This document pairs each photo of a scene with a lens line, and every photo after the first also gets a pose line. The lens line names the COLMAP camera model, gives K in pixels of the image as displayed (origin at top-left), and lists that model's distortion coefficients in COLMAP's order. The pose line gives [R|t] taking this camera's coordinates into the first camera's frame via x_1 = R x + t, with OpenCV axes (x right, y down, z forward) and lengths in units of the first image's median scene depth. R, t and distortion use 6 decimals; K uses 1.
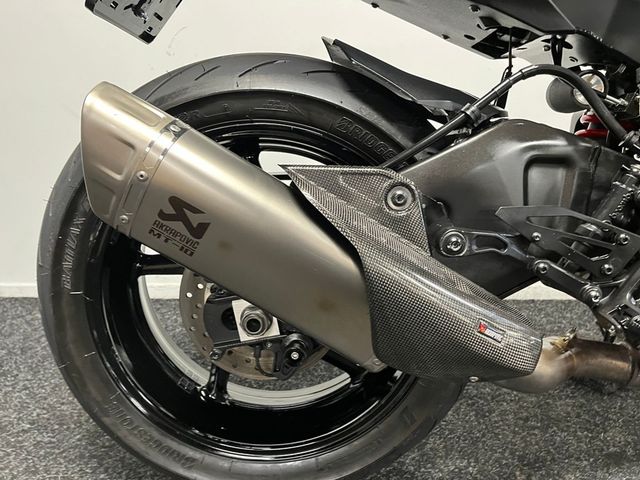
lens RADIAL K [[488.8, 0, 326.8], [0, 488.8, 238.6], [0, 0, 1]] dist [0.078592, -0.098660]
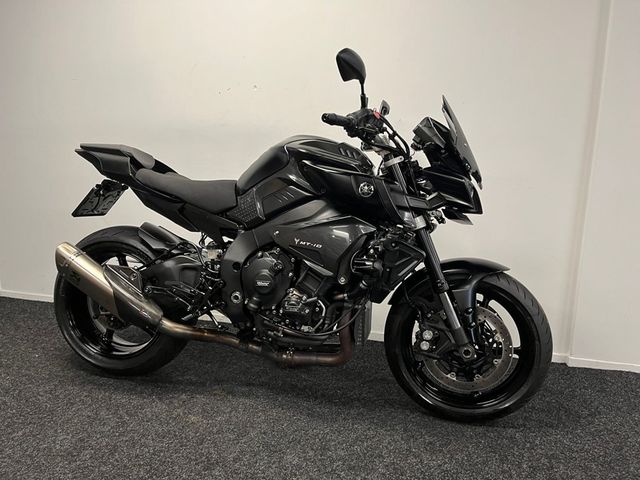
lens RADIAL K [[488.8, 0, 320.7], [0, 488.8, 246.7], [0, 0, 1]] dist [0.078592, -0.098660]
pose [[0.975550, 0.077687, -0.205590, 1.867192], [-0.098383, 0.990848, -0.092421, -0.078490], [0.196528, 0.110388, 0.974264, -1.960797]]
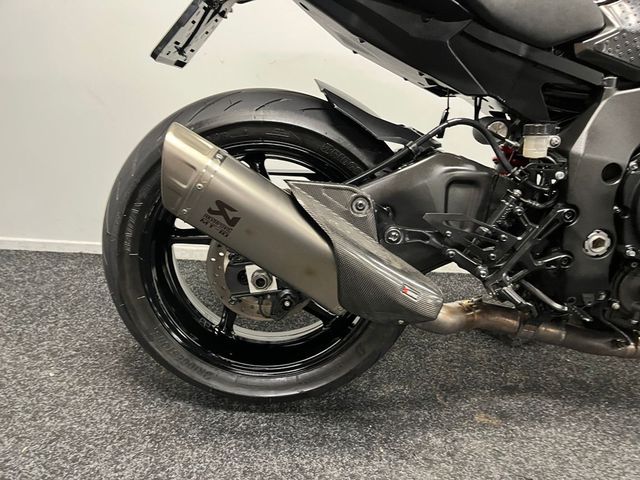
lens RADIAL K [[488.8, 0, 326.0], [0, 488.8, 244.3], [0, 0, 1]] dist [0.078592, -0.098660]
pose [[0.997975, 0.048790, 0.040802, -0.014055], [-0.051899, 0.995526, 0.078955, -0.062545], [-0.036768, -0.080913, 0.996043, -0.446209]]
